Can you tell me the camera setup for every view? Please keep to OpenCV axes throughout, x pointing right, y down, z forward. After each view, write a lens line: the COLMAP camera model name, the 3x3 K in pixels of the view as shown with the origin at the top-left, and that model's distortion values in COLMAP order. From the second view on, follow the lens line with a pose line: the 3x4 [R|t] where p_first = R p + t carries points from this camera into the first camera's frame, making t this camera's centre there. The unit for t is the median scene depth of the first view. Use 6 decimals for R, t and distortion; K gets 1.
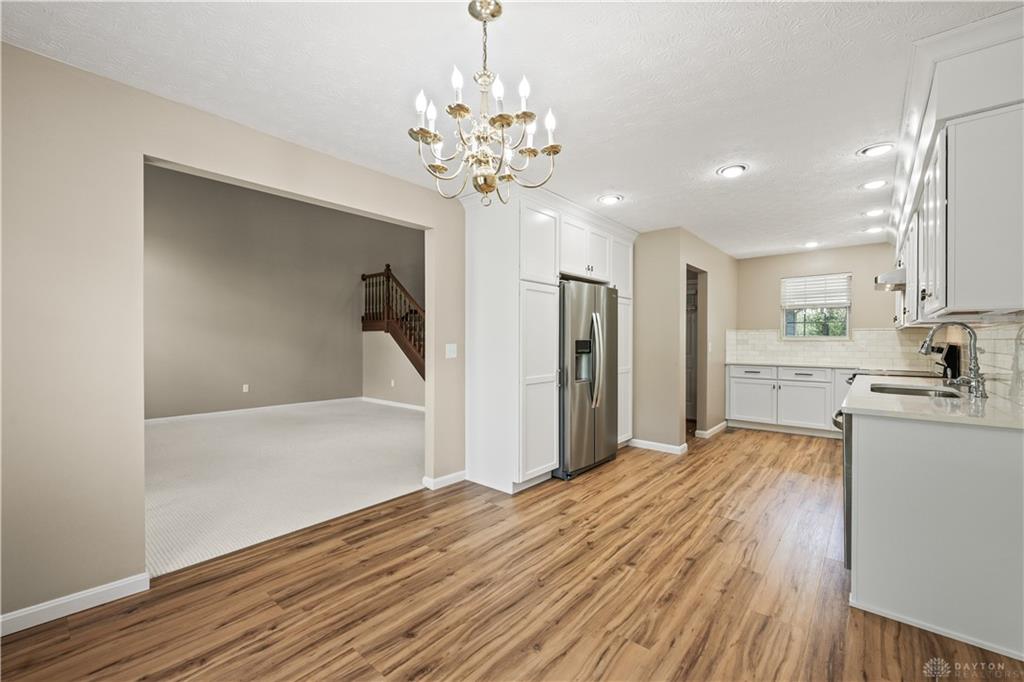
lens RADIAL K [[422.0, 0, 513.9], [0, 422.0, 340.5], [0, 0, 1]] dist [-0.001479, -0.000127]
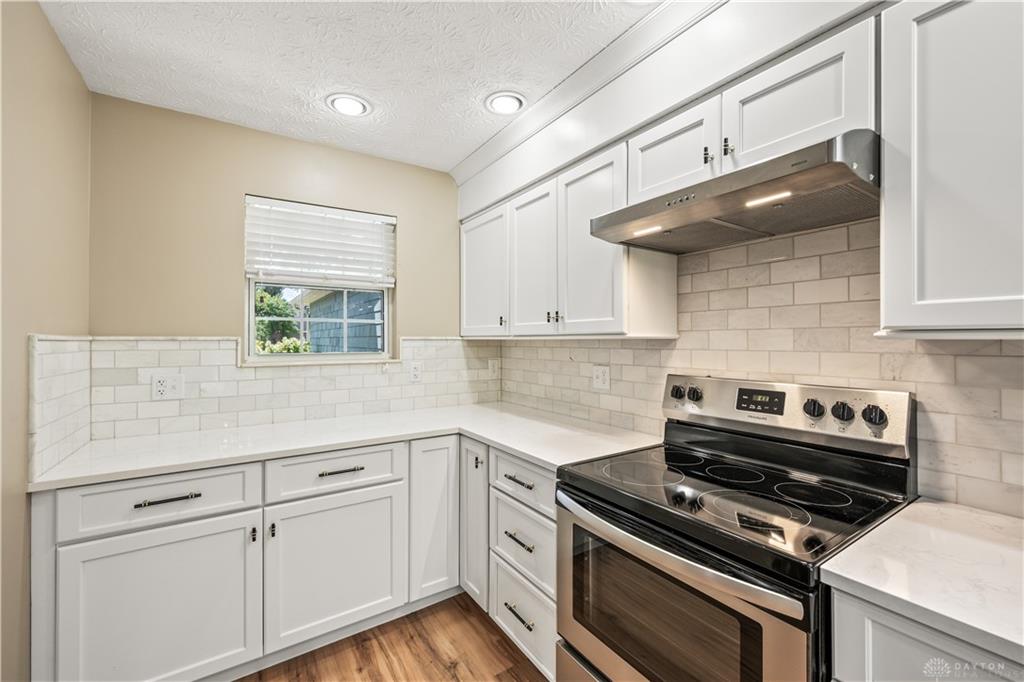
lens RADIAL K [[422.0, 0, 513.9], [0, 422.0, 340.5], [0, 0, 1]] dist [-0.001479, -0.000127]
pose [[0.278880, -0.004643, 0.960315, 0.376548], [0.003387, 0.999987, 0.003852, -0.024129], [-0.960320, 0.002178, 0.278892, 0.724738]]
